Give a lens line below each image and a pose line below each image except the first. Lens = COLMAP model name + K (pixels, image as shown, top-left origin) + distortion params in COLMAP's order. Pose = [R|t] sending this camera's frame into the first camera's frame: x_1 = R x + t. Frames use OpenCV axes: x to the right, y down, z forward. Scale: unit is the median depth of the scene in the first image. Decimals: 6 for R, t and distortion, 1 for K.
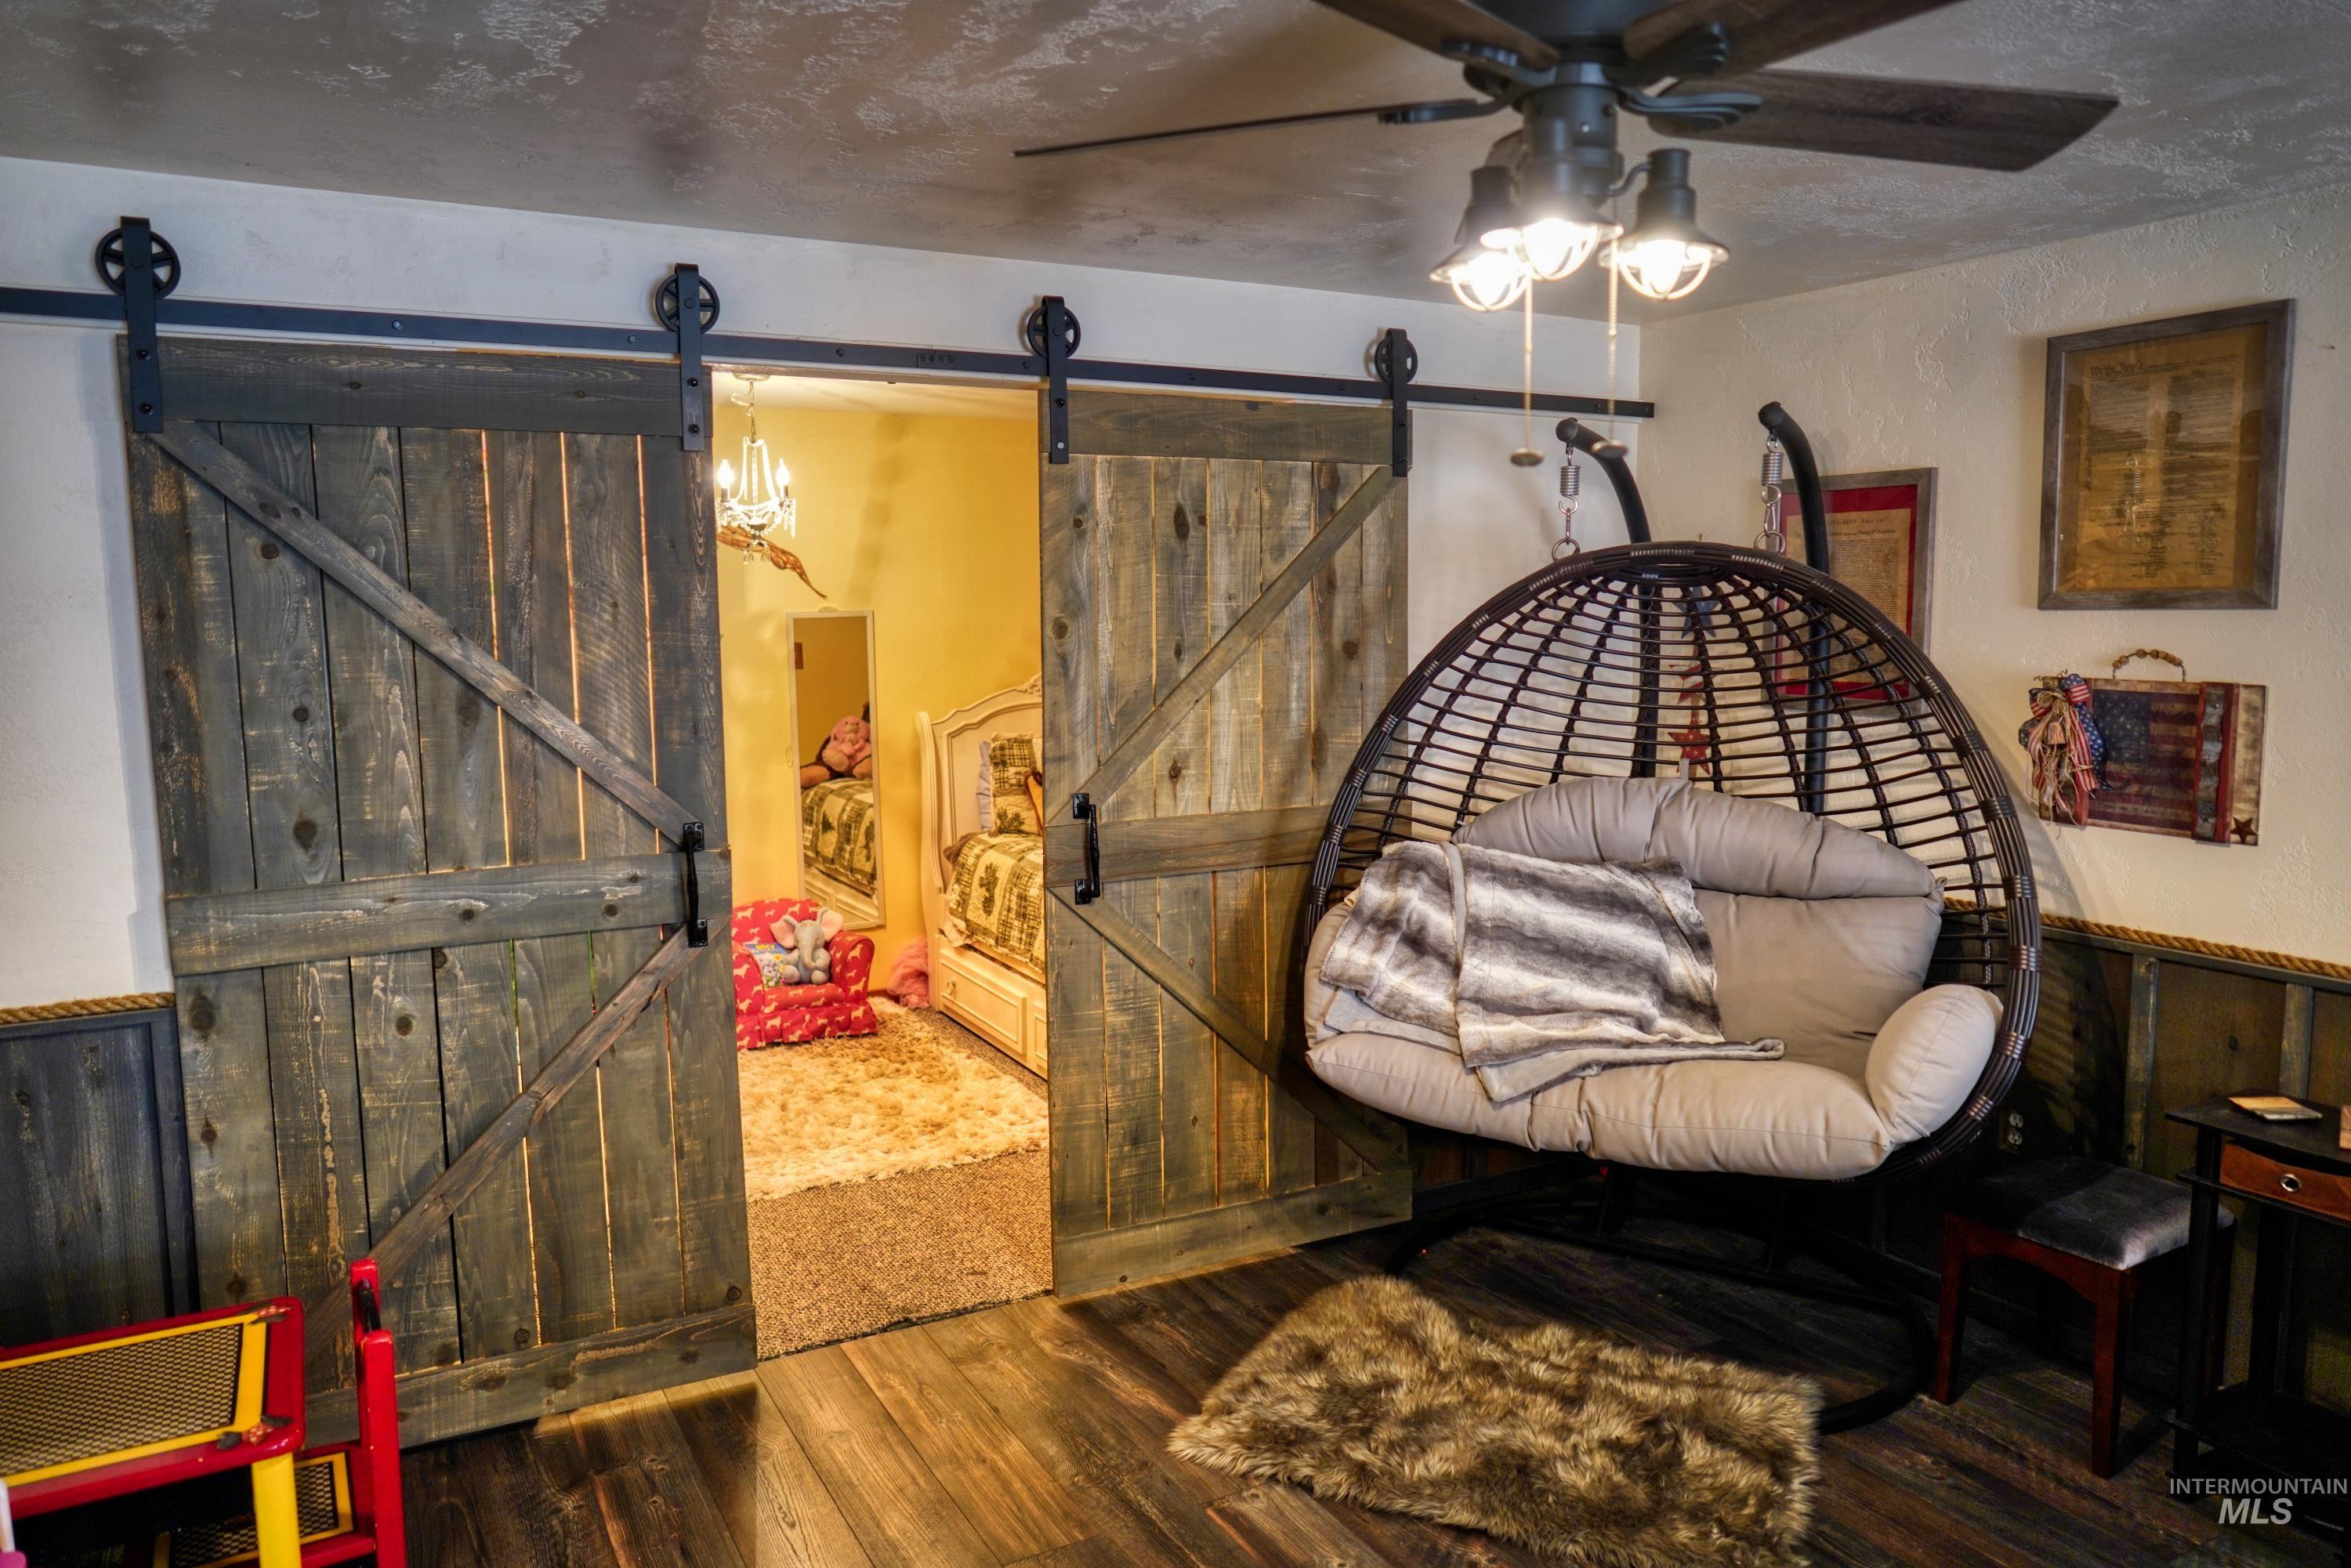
lens RADIAL K [[1637.0, 0, 1182.7], [0, 1637.0, 786.4], [0, 0, 1]] dist [-0.050507, 0.045843]
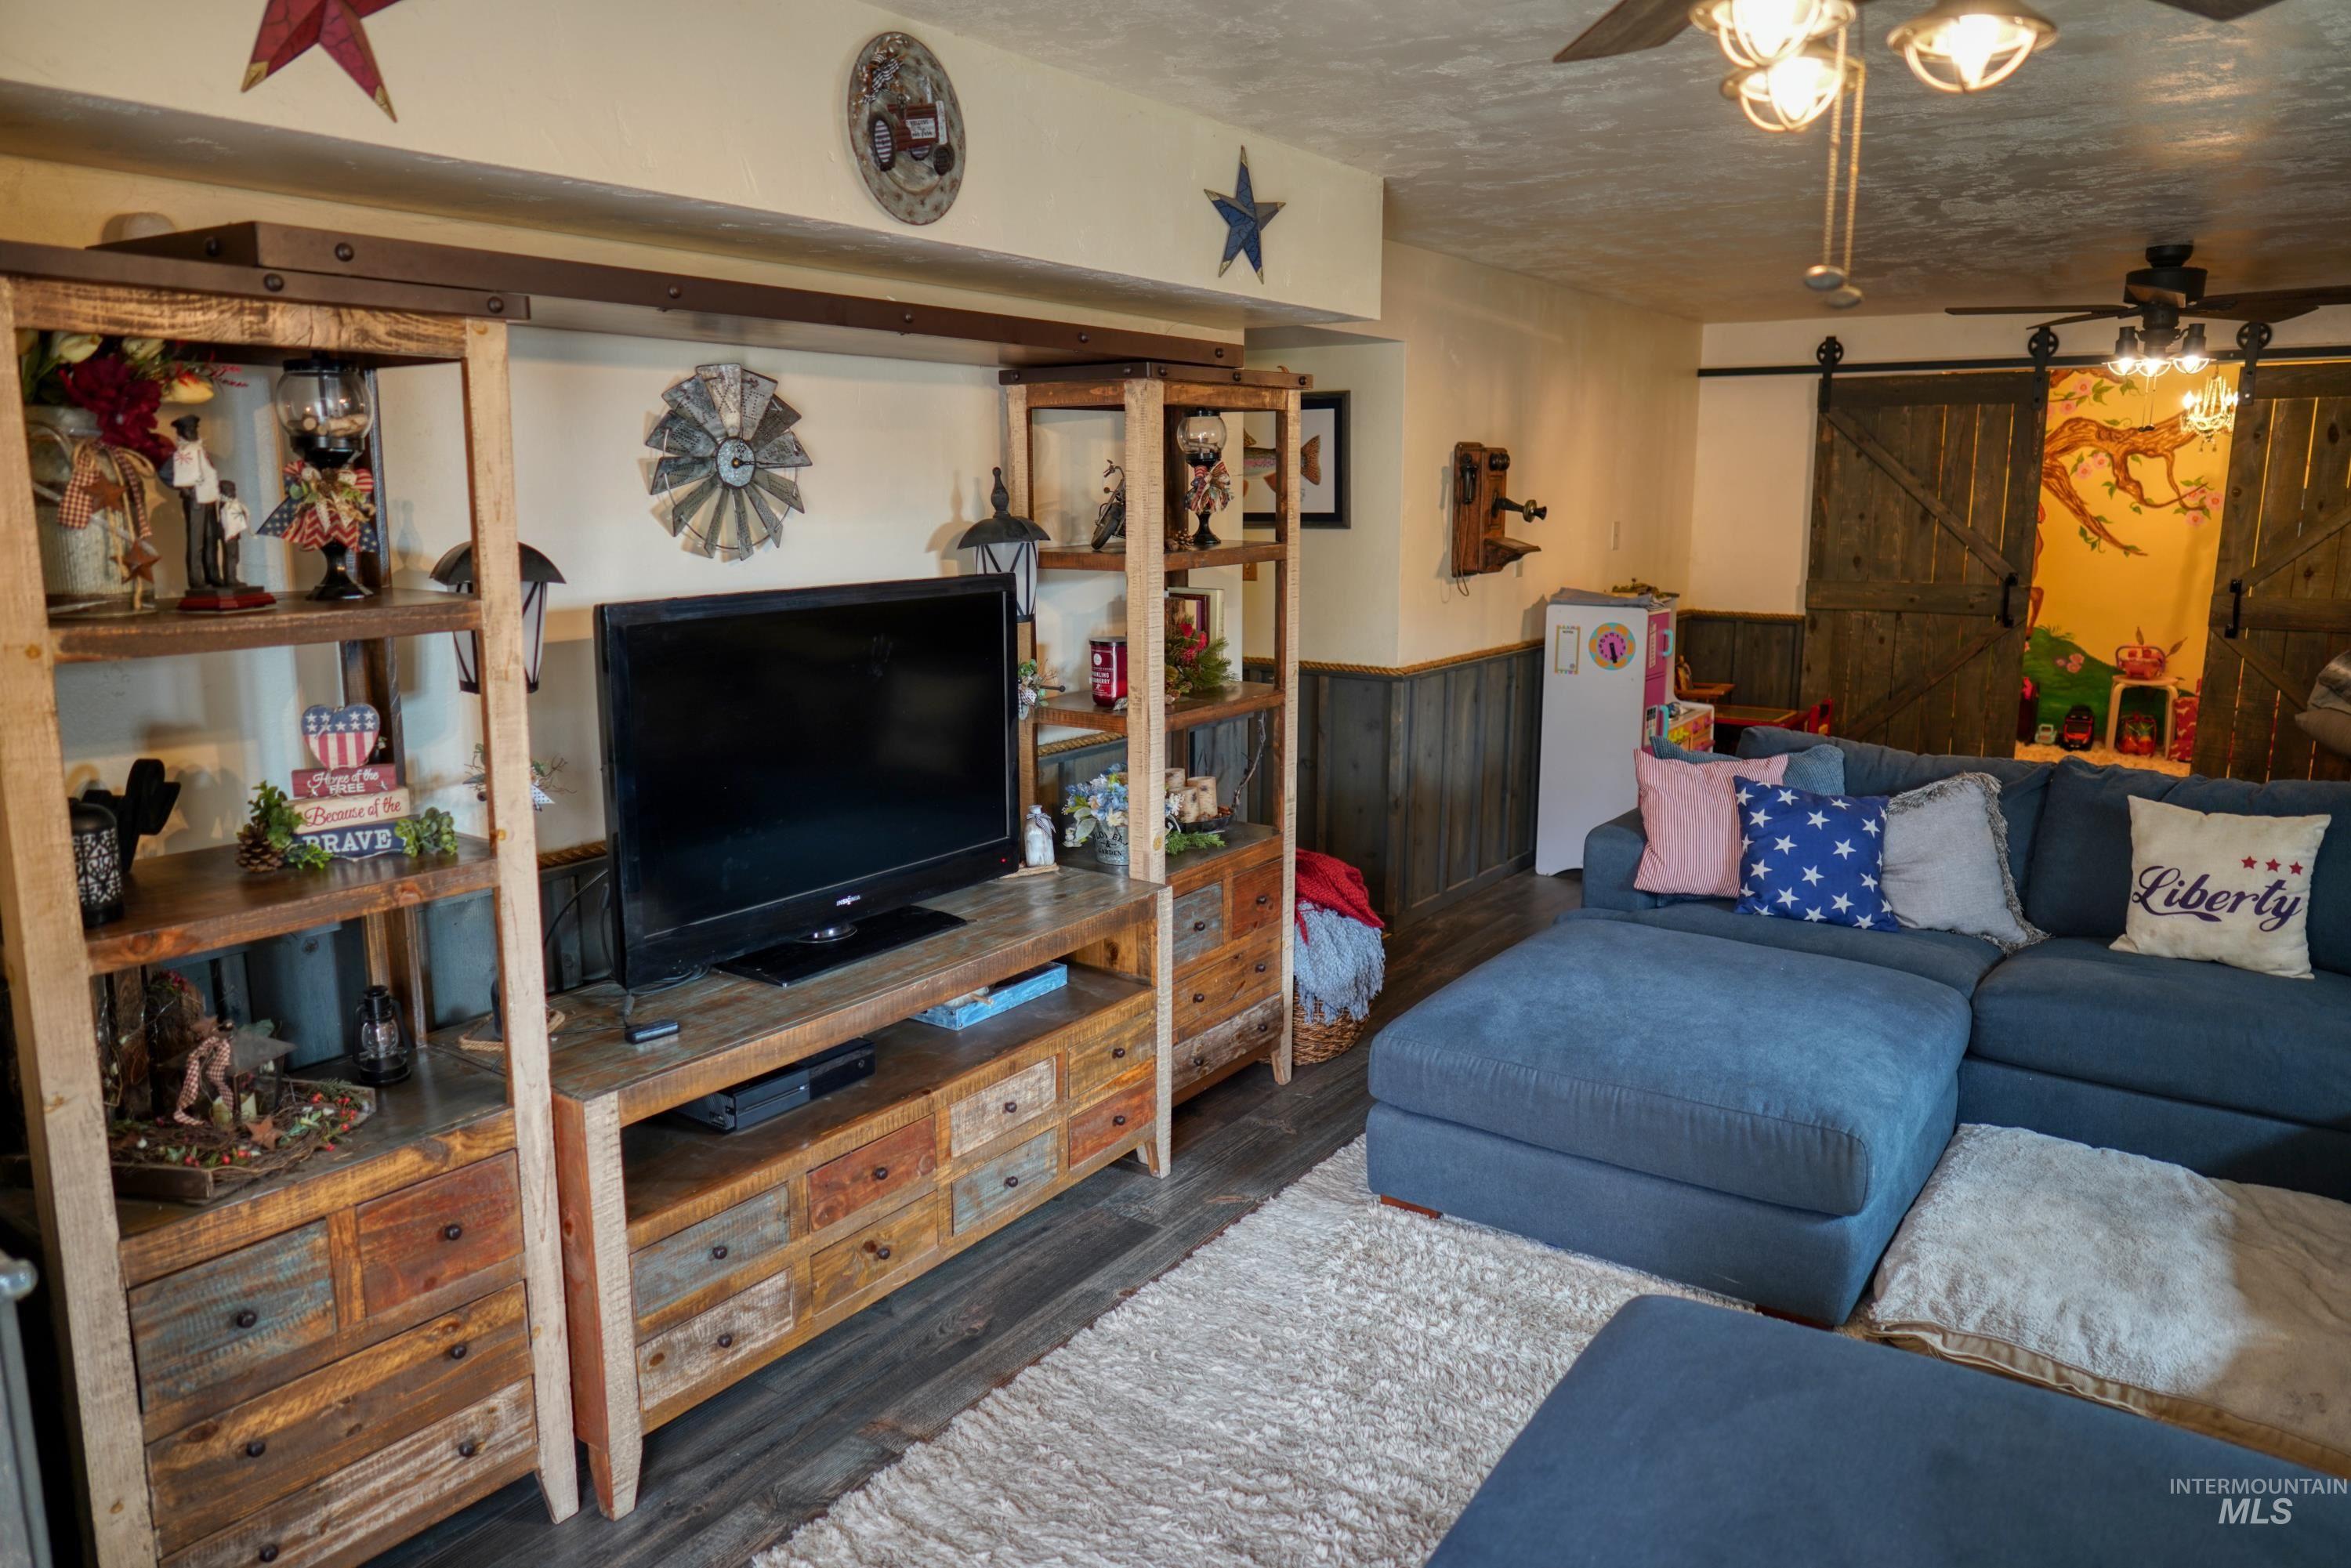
lens RADIAL K [[1637.0, 0, 1176.6], [0, 1637.0, 782.6], [0, 0, 1]] dist [-0.050507, 0.045843]
pose [[0.464985, 0.170841, -0.868678, 1.317684], [-0.104685, 0.984931, 0.137668, 0.136240], [0.879107, 0.026924, 0.475863, -1.242735]]
